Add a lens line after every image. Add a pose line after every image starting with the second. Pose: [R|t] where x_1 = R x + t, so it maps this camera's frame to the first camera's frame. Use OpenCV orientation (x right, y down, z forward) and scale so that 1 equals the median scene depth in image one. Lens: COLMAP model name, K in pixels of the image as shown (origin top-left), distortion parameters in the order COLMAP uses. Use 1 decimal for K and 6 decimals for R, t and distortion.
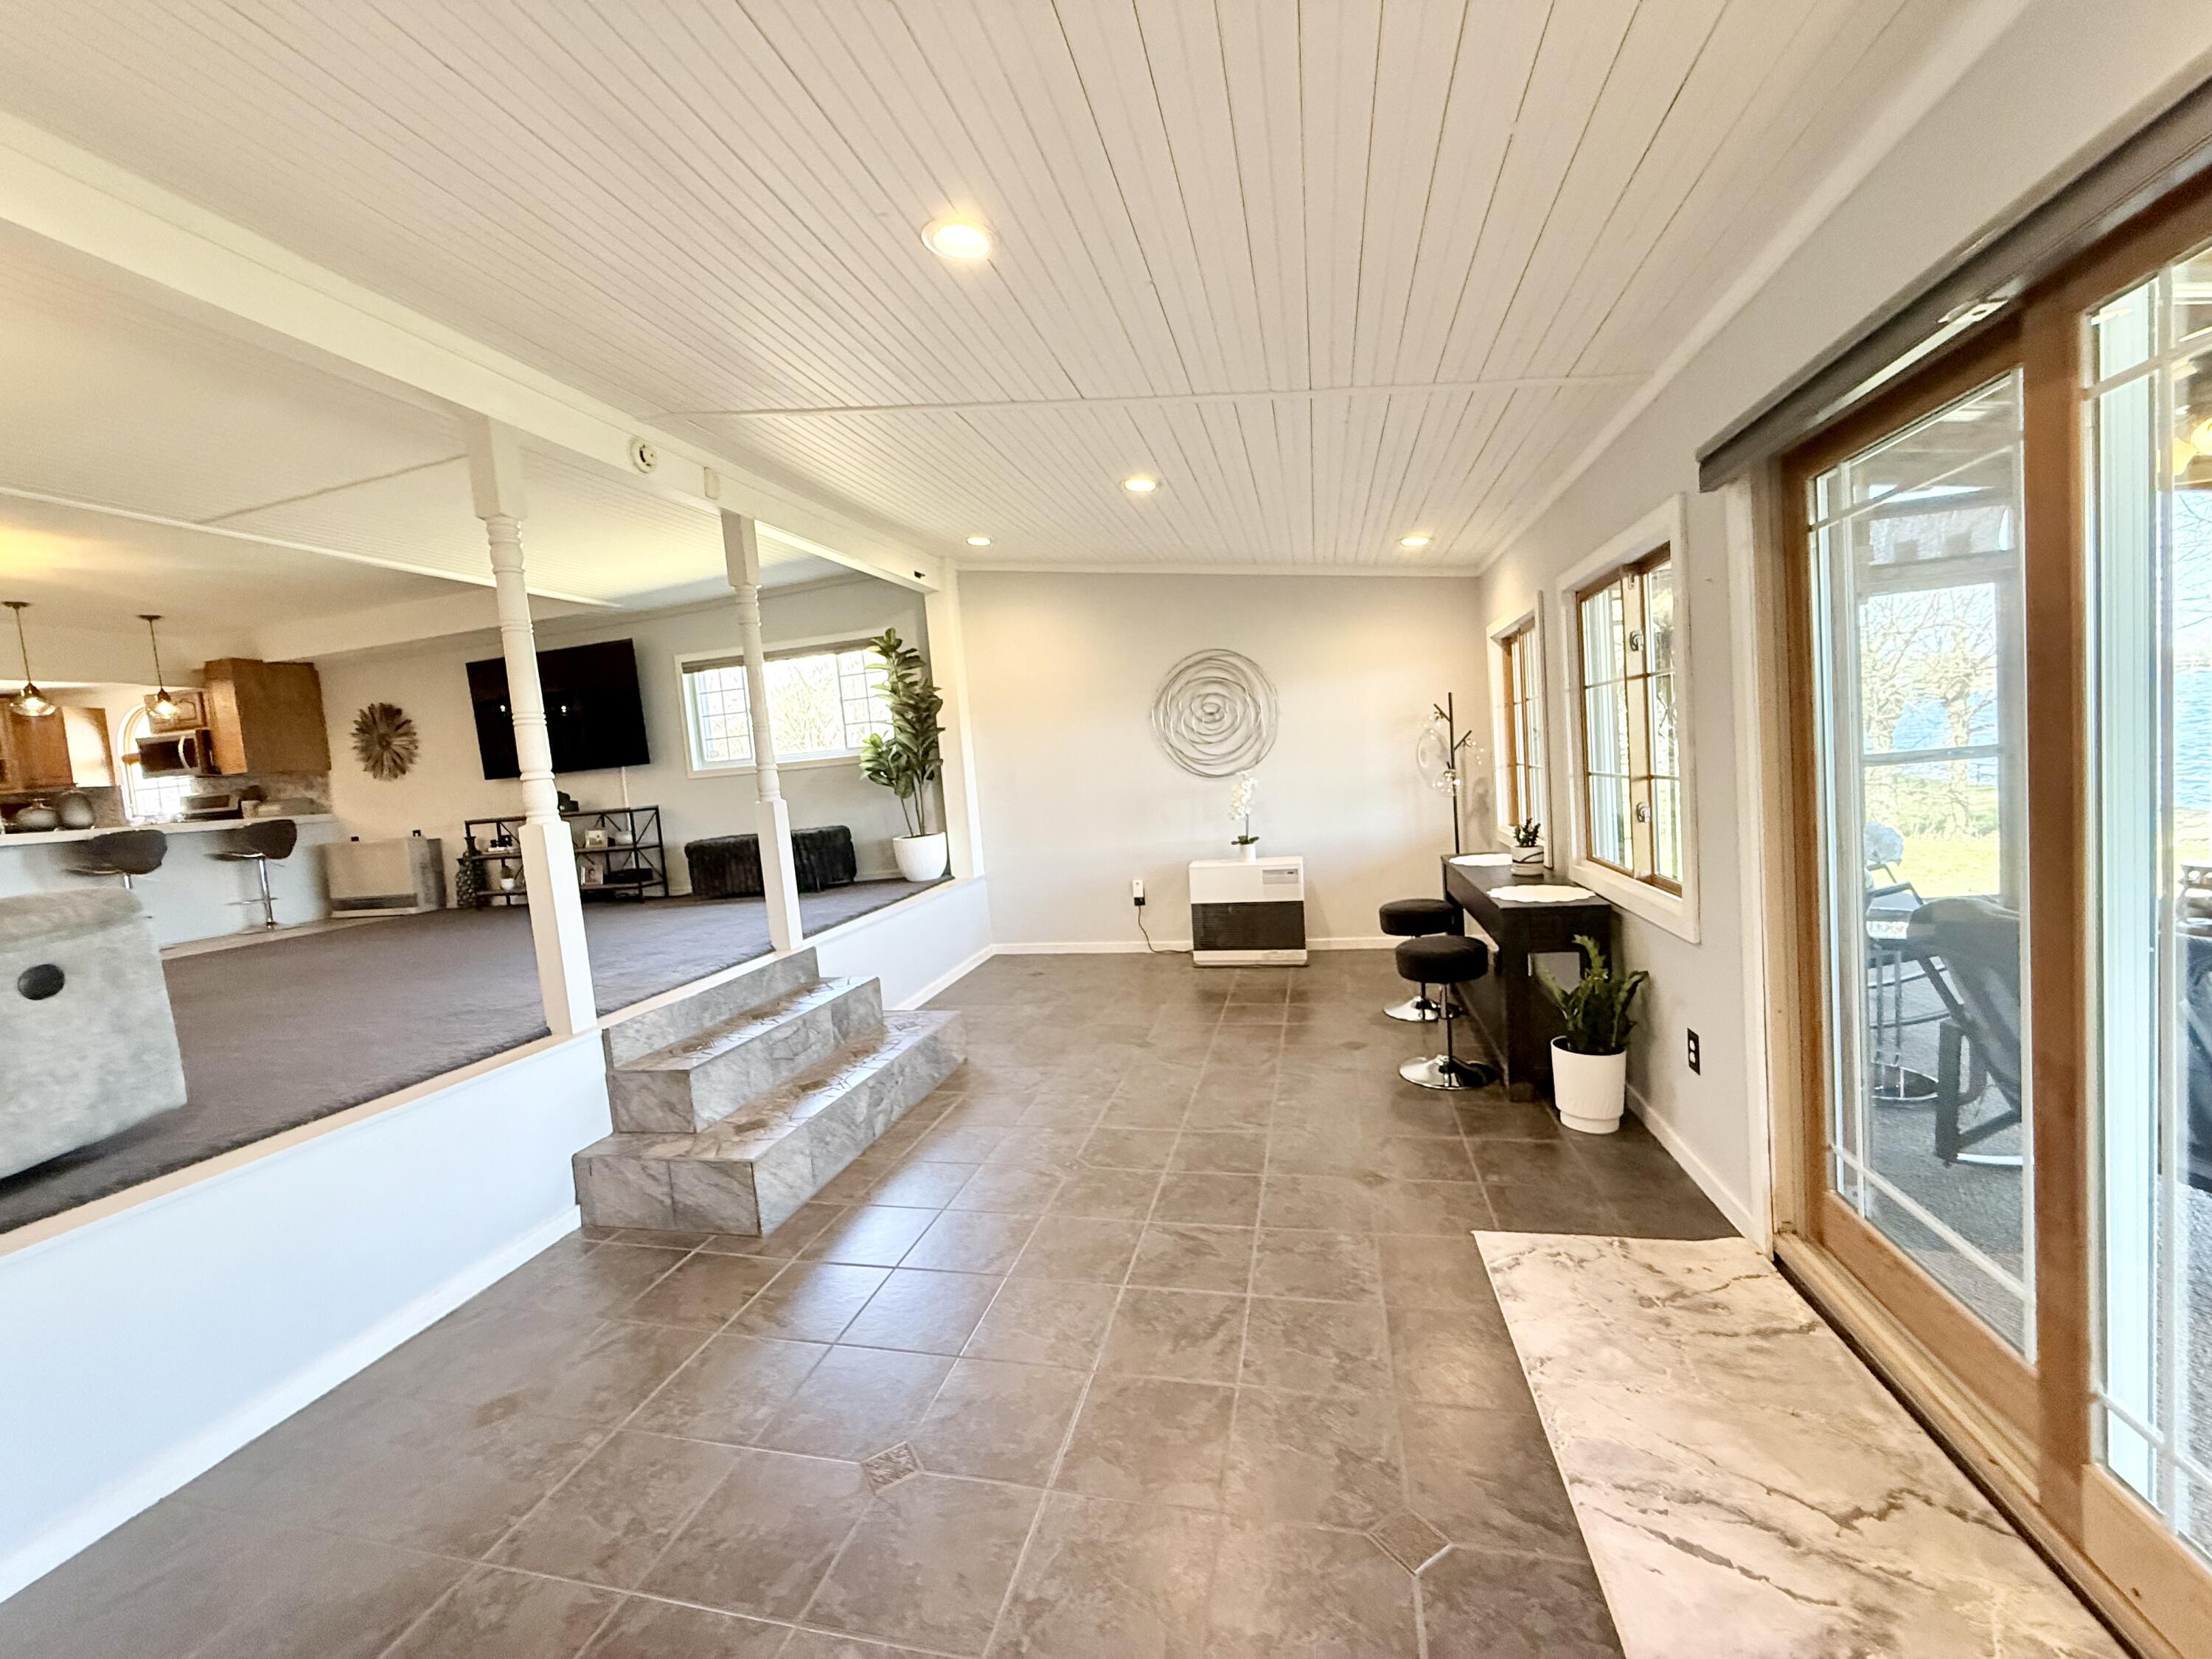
lens RADIAL K [[874.1, 0, 1101.1], [0, 874.1, 831.9], [0, 0, 1]] dist [-0.000718, 0.000676]
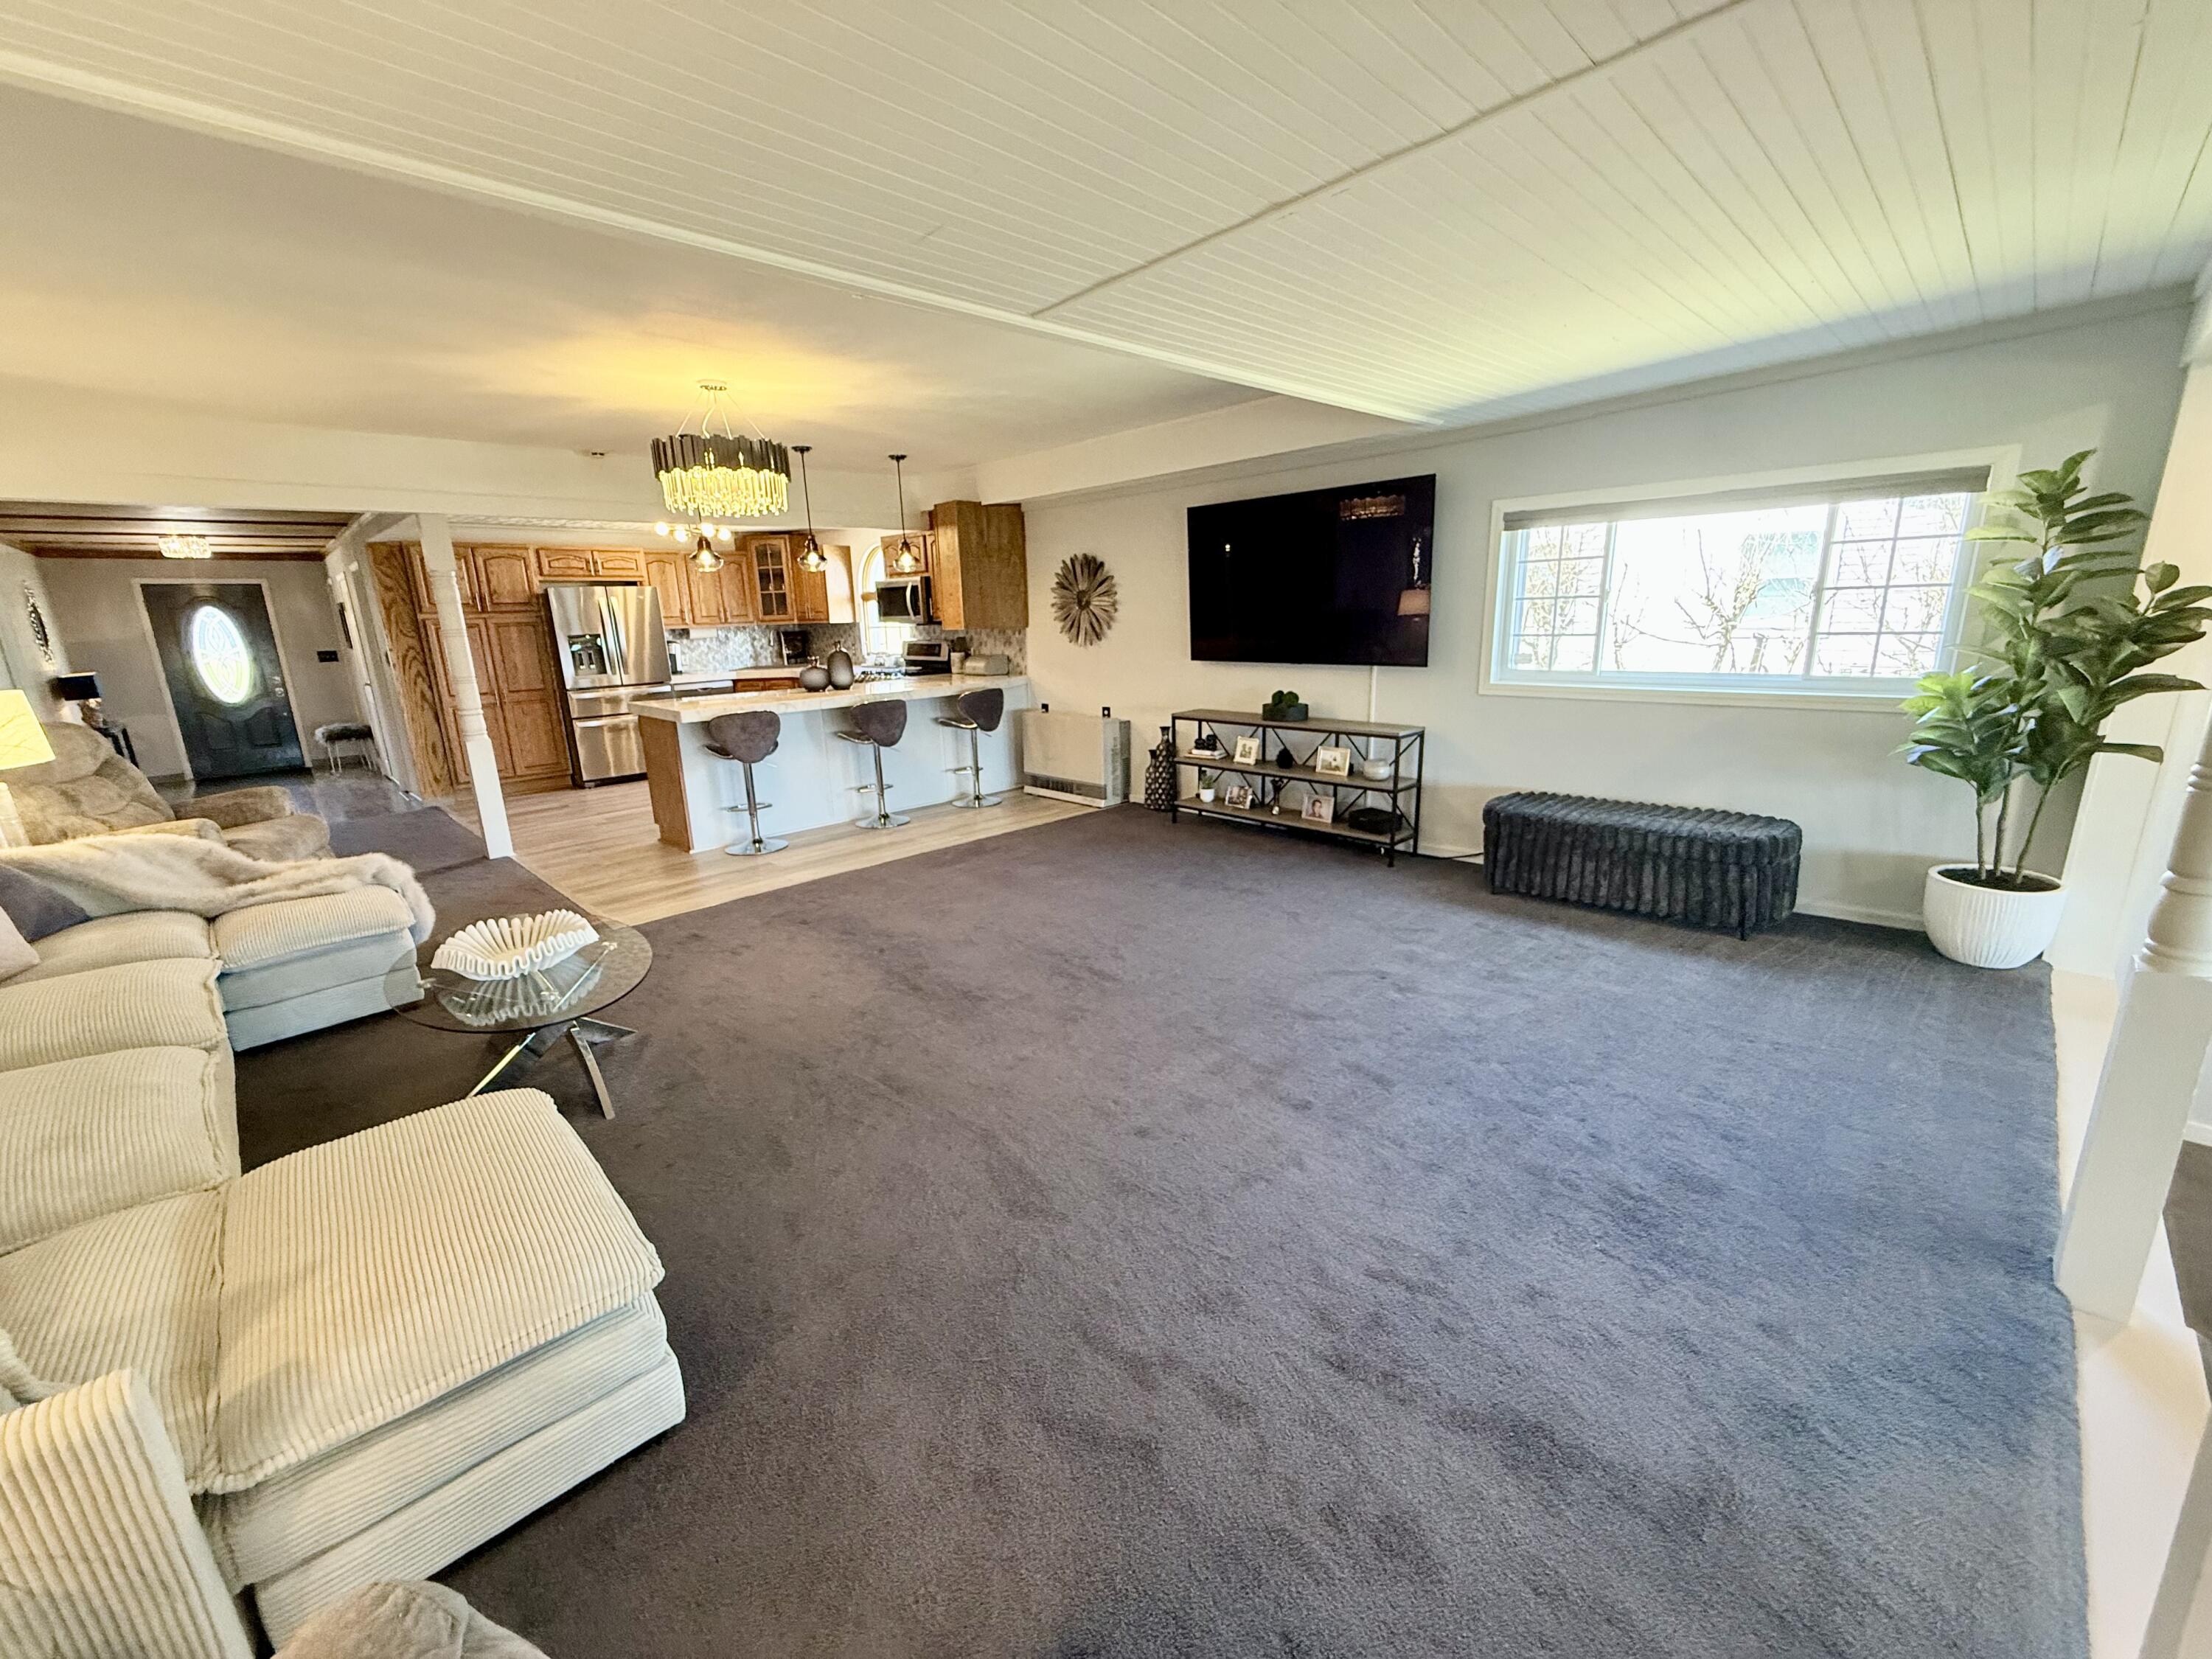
lens RADIAL K [[874.1, 0, 1102.5], [0, 874.1, 829.8], [0, 0, 1]] dist [-0.000718, 0.000676]
pose [[0.852587, 0.187543, -0.487773, -0.343461], [-0.085184, 0.970777, 0.224356, -0.079338], [0.515596, -0.149733, 0.843648, 0.248450]]
